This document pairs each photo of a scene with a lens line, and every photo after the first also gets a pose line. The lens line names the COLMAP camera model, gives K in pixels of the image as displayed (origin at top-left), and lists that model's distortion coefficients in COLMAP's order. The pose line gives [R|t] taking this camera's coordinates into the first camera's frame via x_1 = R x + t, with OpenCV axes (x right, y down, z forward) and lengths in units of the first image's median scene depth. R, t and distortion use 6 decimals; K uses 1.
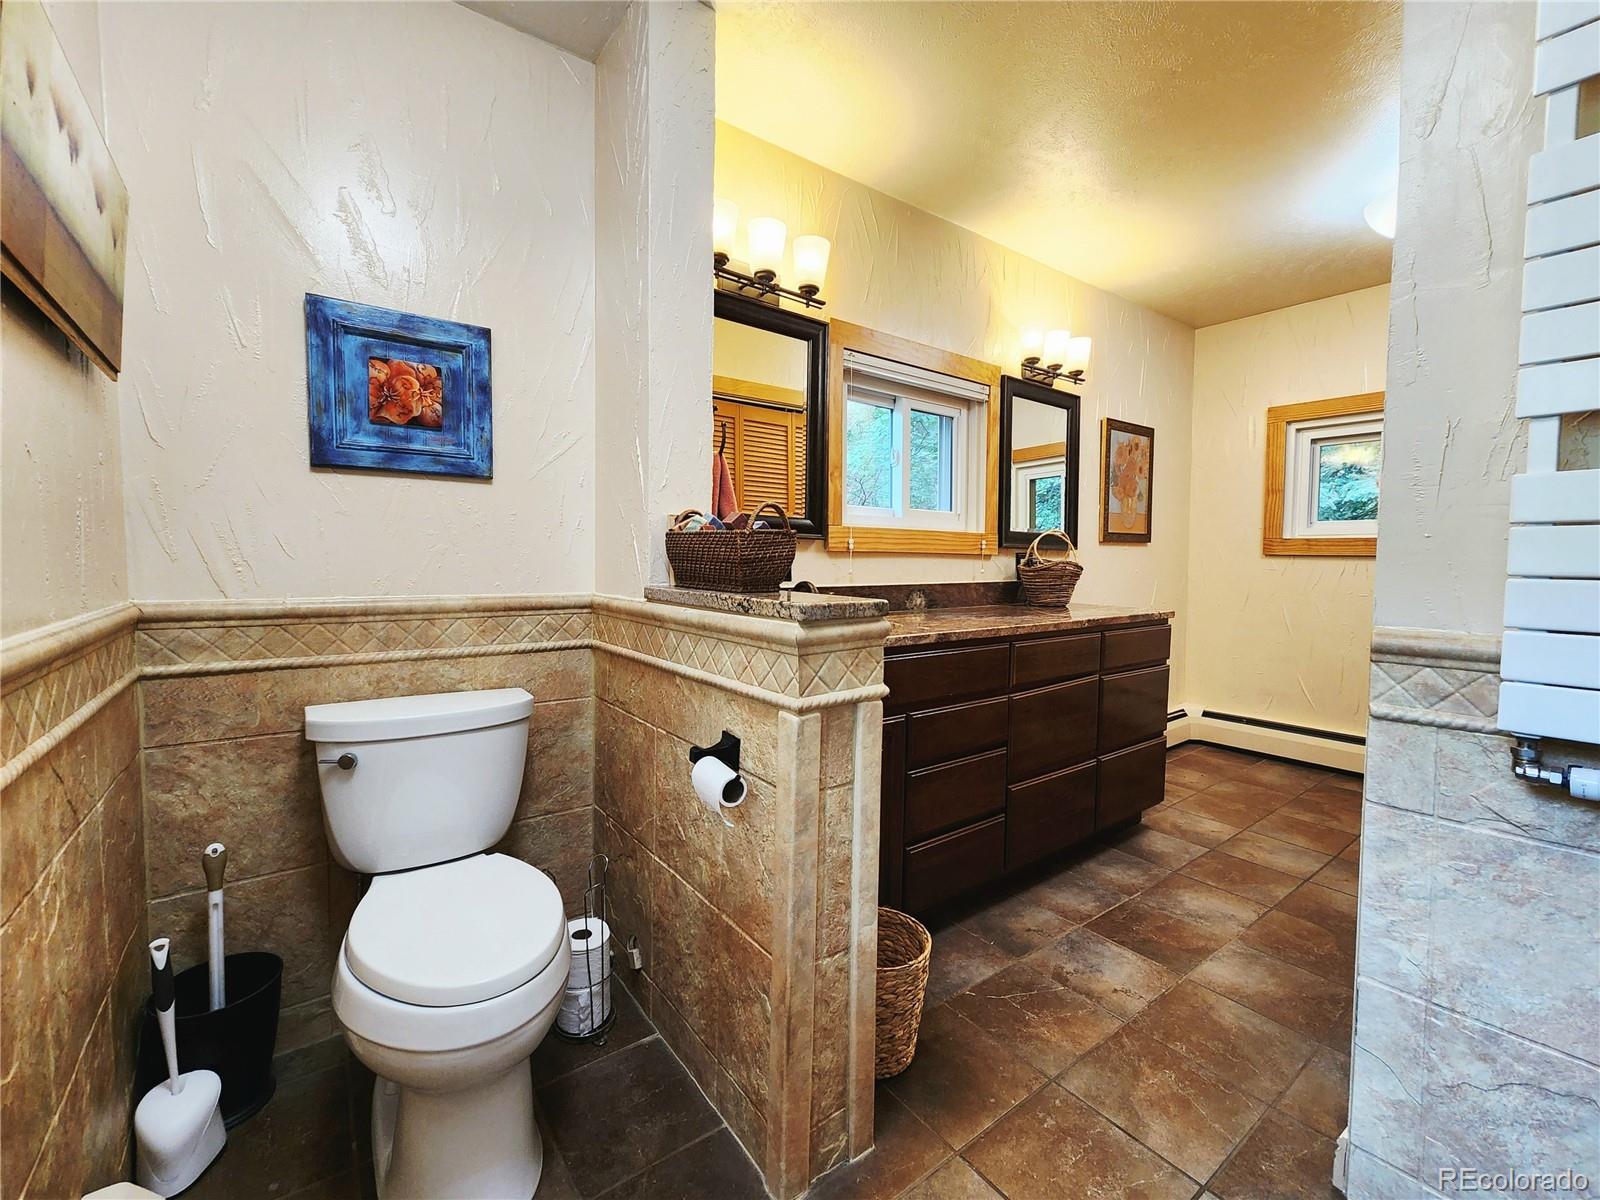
lens RADIAL K [[662.5, 0, 802.3], [0, 662.5, 590.1], [0, 0, 1]] dist [0.000187, -0.000491]
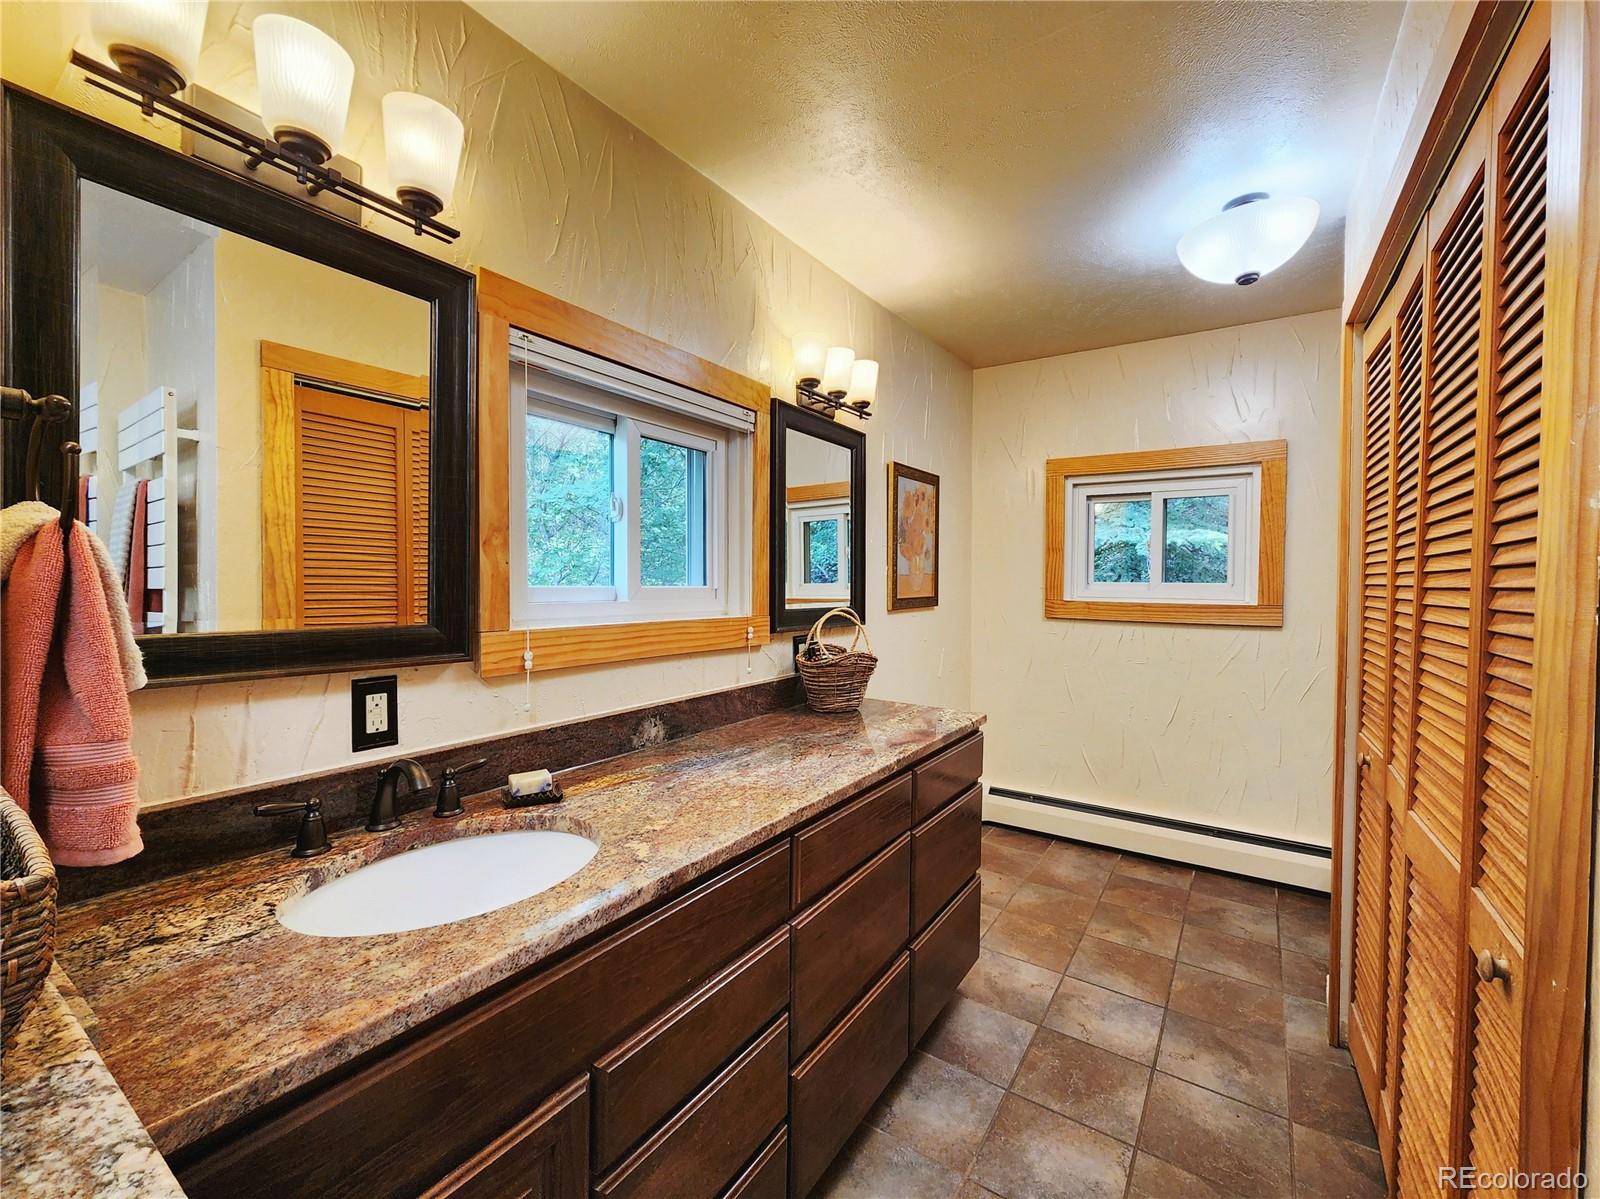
lens RADIAL K [[659.8, 0, 794.9], [0, 659.8, 594.9], [0, 0, 1]] dist [0.010343, -0.000045]
pose [[0.948009, -0.007959, 0.318145, 0.091116], [0.015671, 0.999642, -0.021687, -0.090419], [-0.317859, 0.025545, 0.947794, 0.303309]]
